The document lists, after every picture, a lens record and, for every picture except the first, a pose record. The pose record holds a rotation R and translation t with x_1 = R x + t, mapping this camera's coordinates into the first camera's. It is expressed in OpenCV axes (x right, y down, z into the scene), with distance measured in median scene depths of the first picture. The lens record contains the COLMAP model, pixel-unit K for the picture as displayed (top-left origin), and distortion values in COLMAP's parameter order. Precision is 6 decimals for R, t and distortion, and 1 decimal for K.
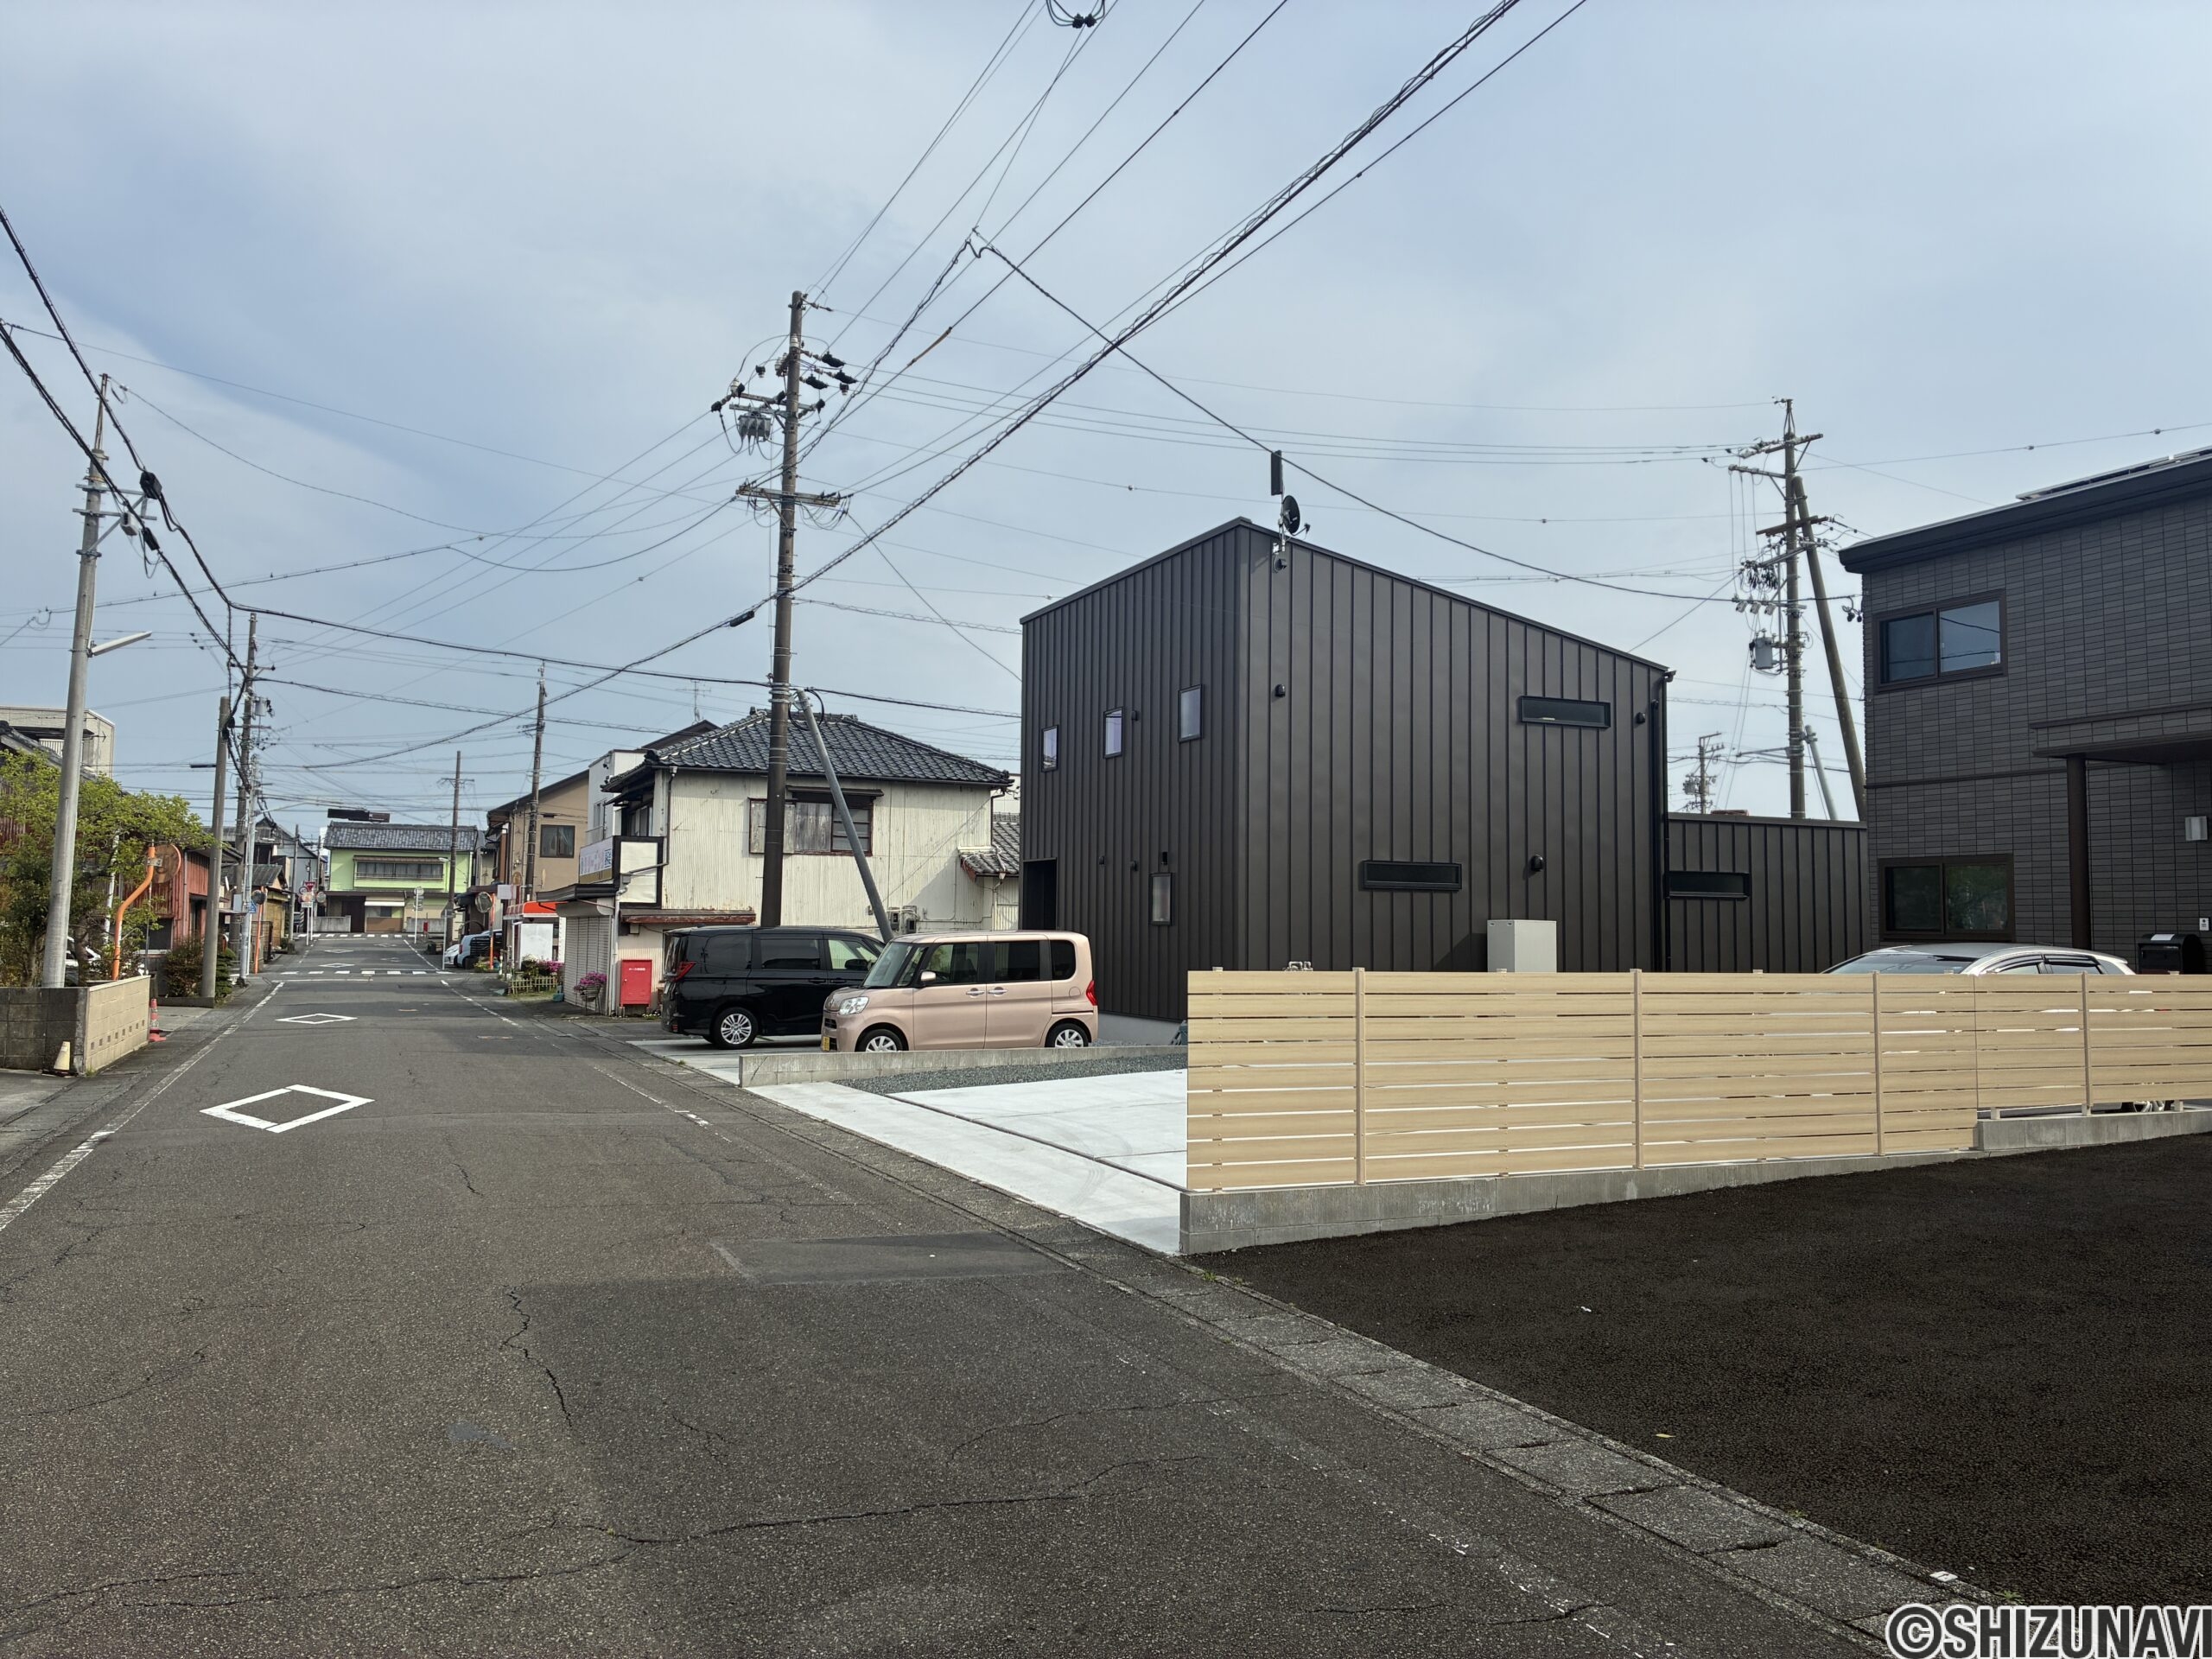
lens RADIAL K [[1673.4, 0, 1098.2], [0, 1673.4, 814.6], [0, 0, 1]] dist [0.066513, -0.110488]
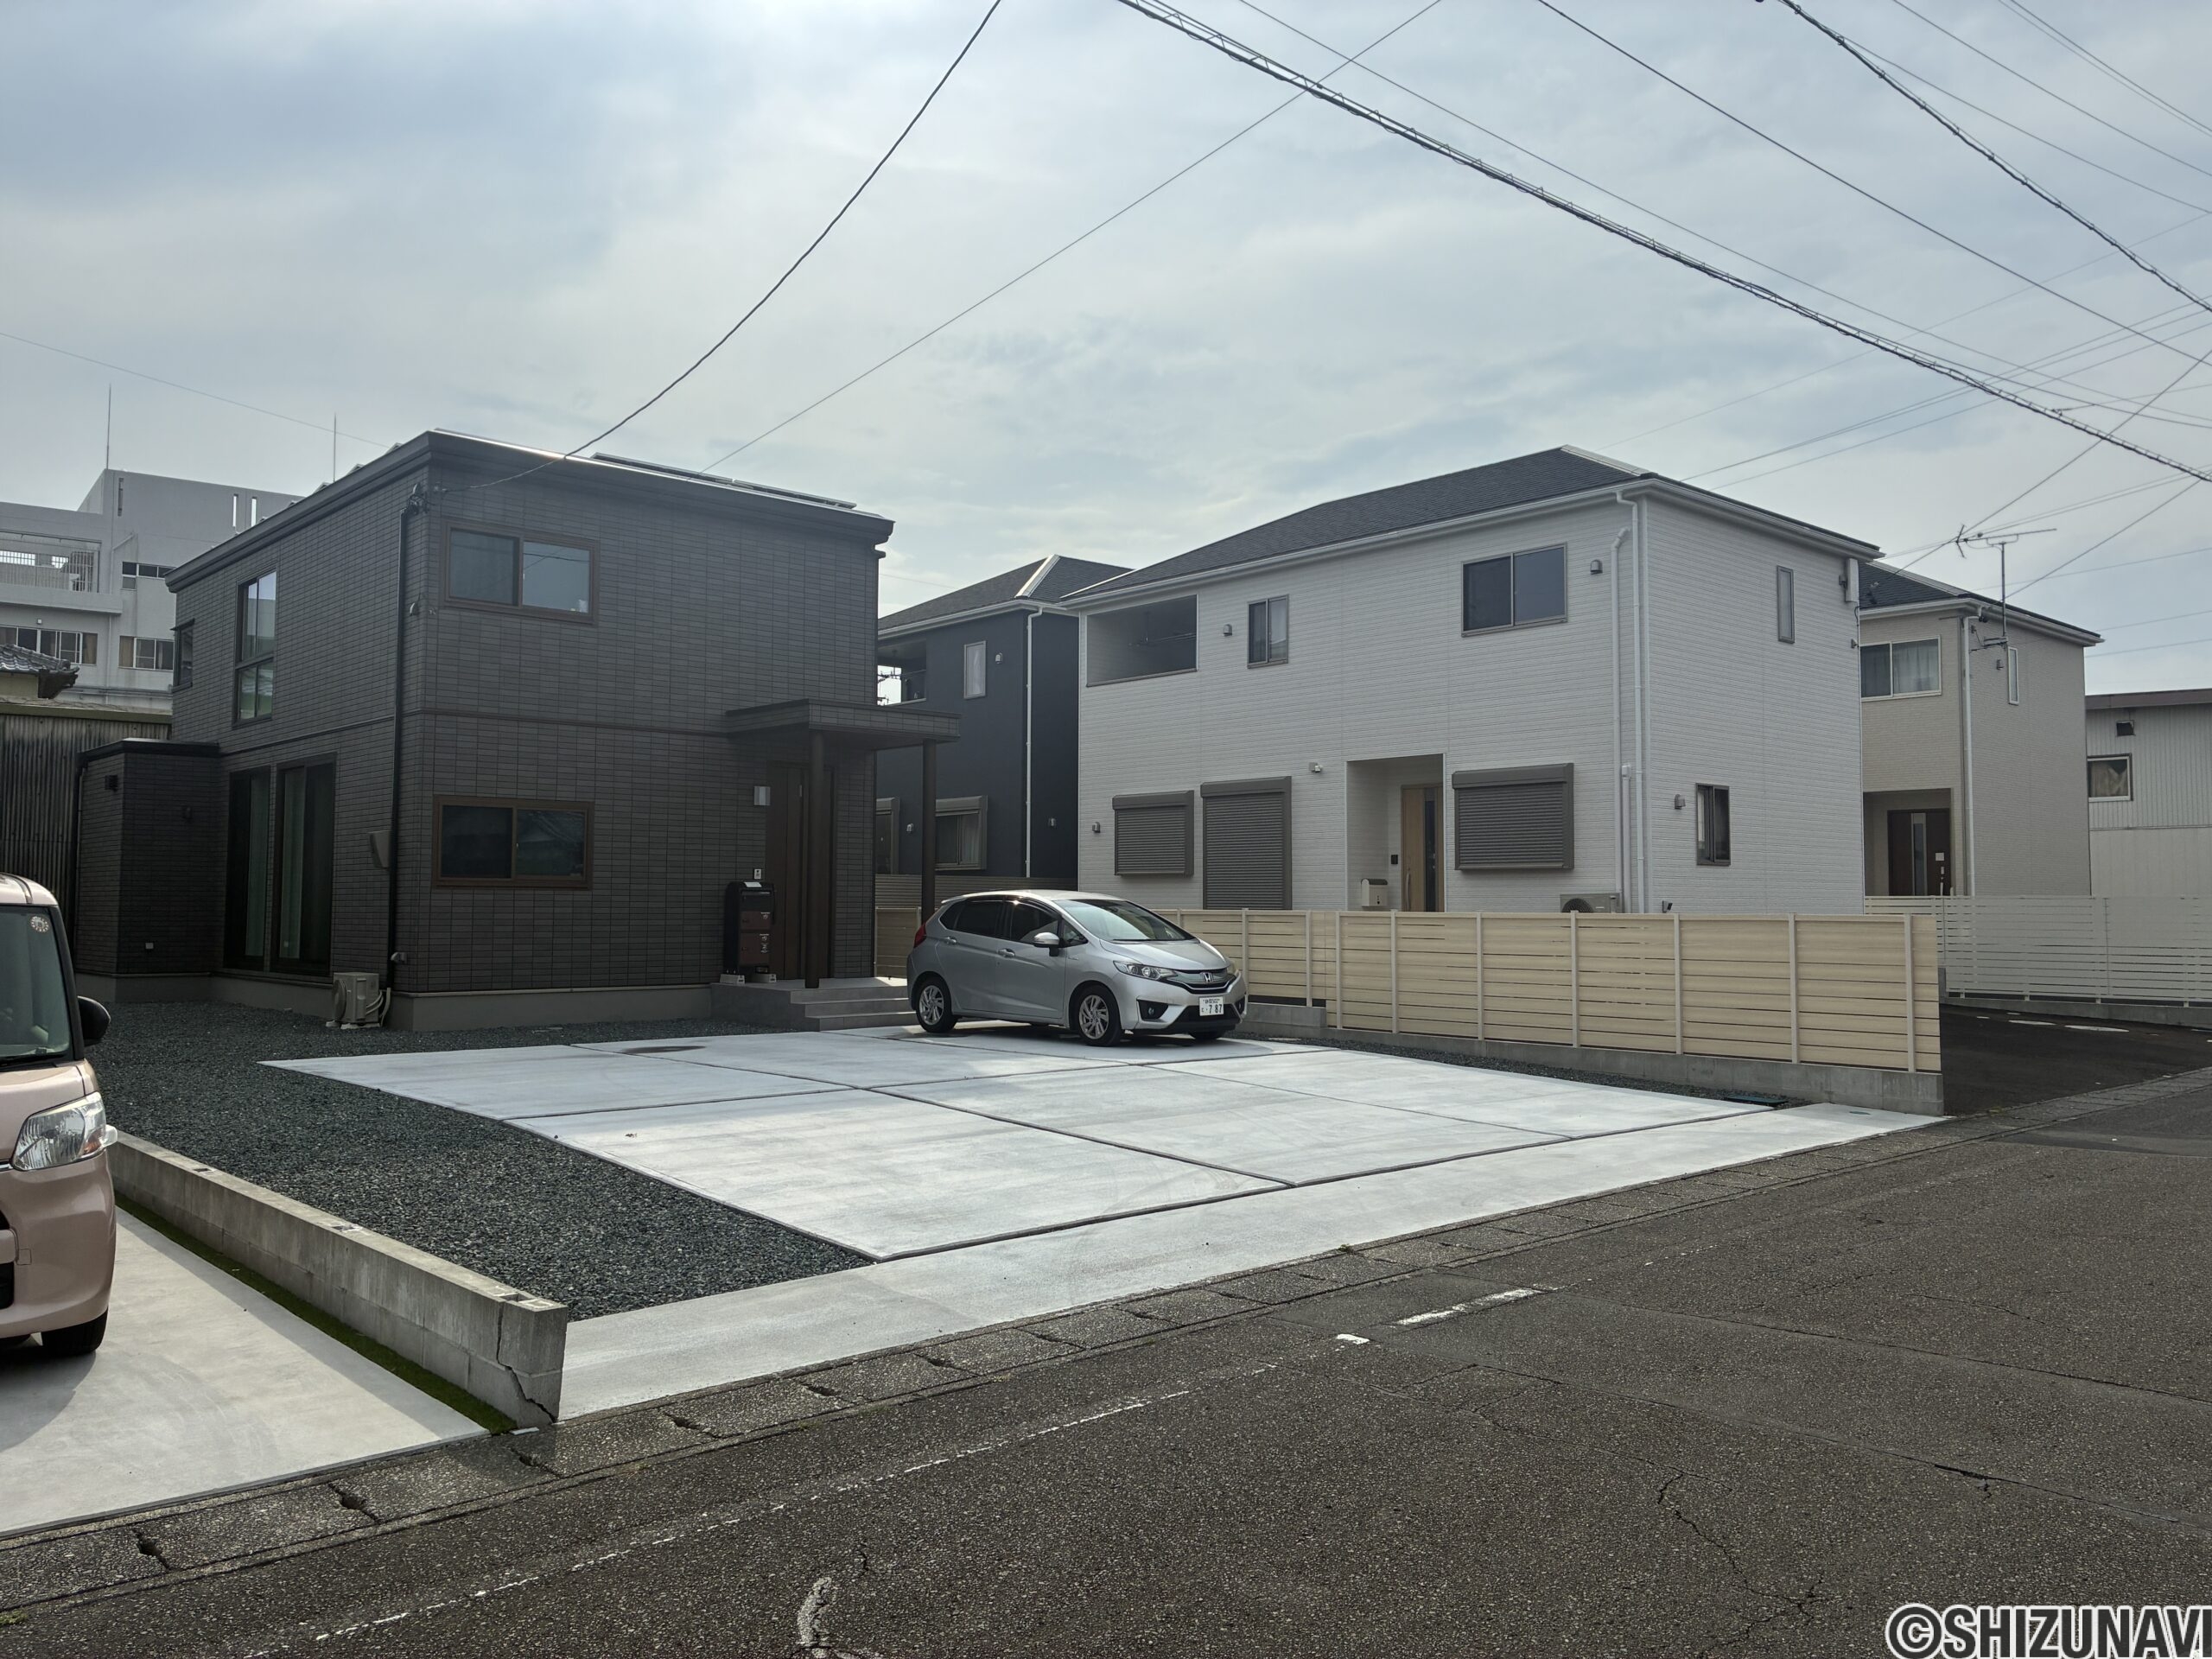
lens RADIAL K [[1647.5, 0, 1112.2], [0, 1647.5, 812.5], [0, 0, 1]] dist [0.069548, -0.089722]
pose [[-0.318155, 0.041770, 0.947118, -0.408844], [-0.071699, 0.995108, -0.067971, 0.060488], [-0.945324, -0.089533, -0.313603, 0.822182]]
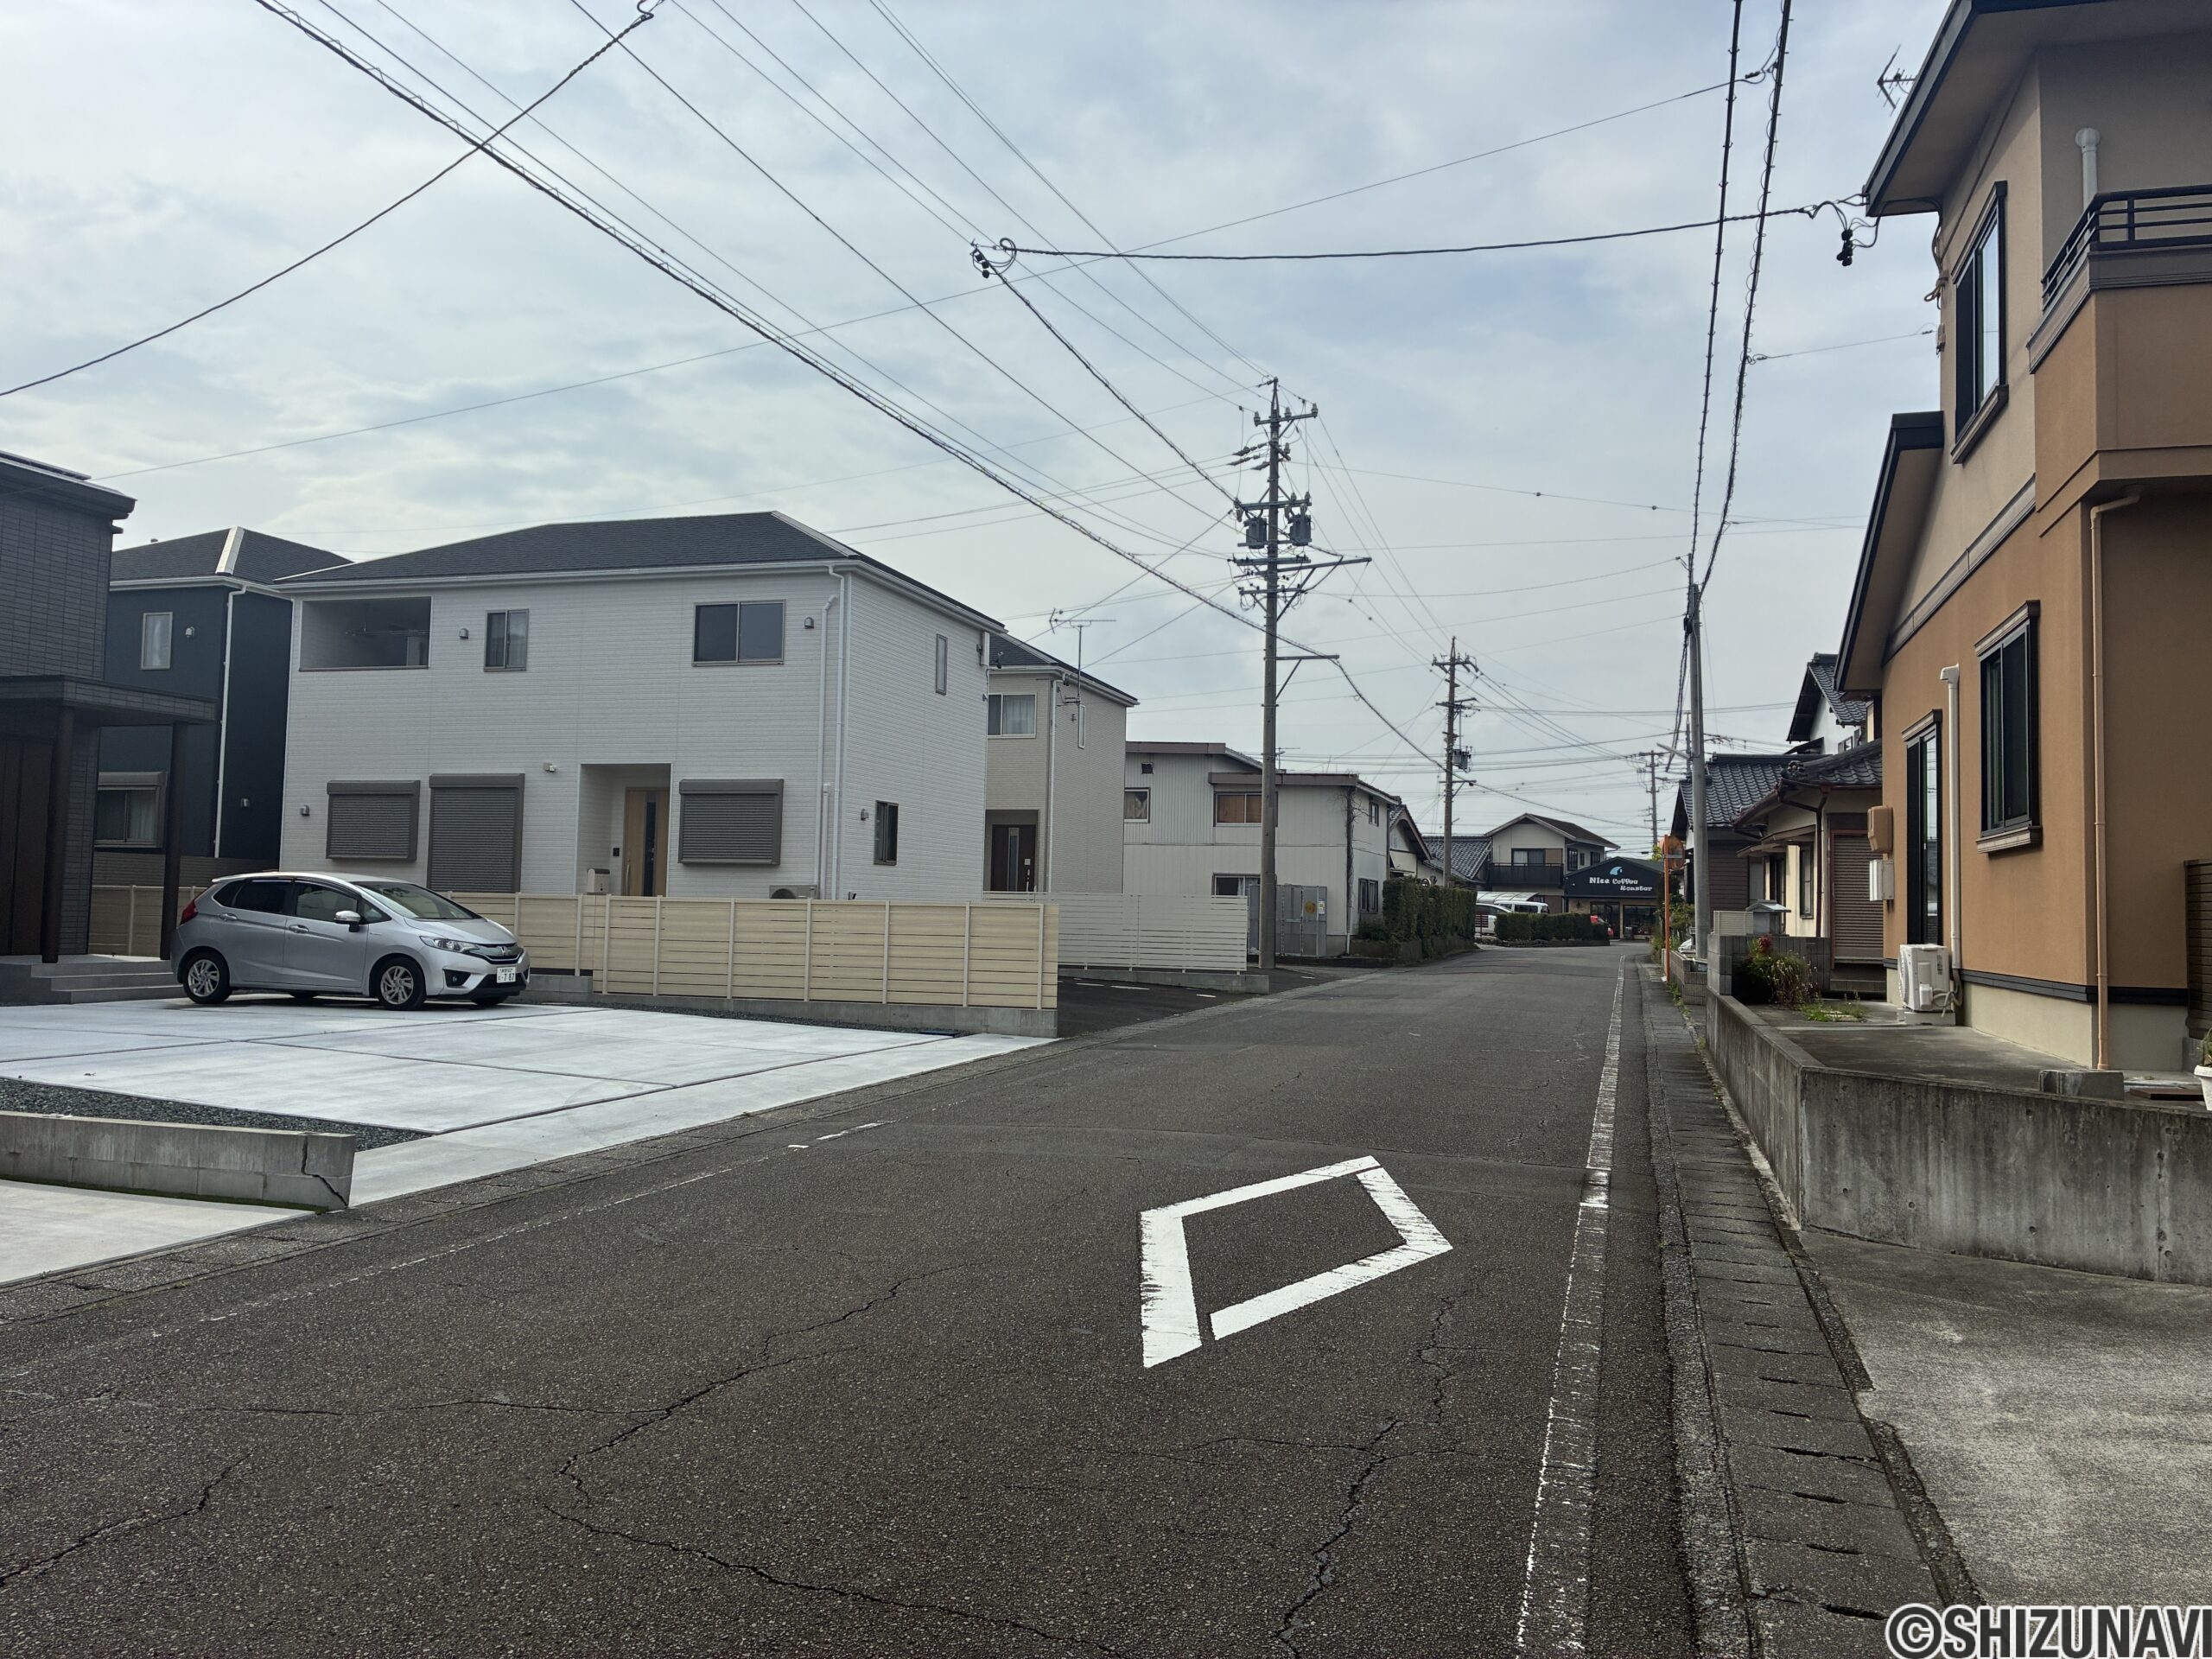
lens RADIAL K [[1647.5, 0, 1112.2], [0, 1647.5, 812.5], [0, 0, 1]] dist [0.069548, -0.089722]
pose [[-0.757462, 0.010542, 0.652794, -0.523943], [-0.074023, 0.992035, -0.101913, 0.073146], [-0.648669, -0.125517, -0.750649, 0.987569]]
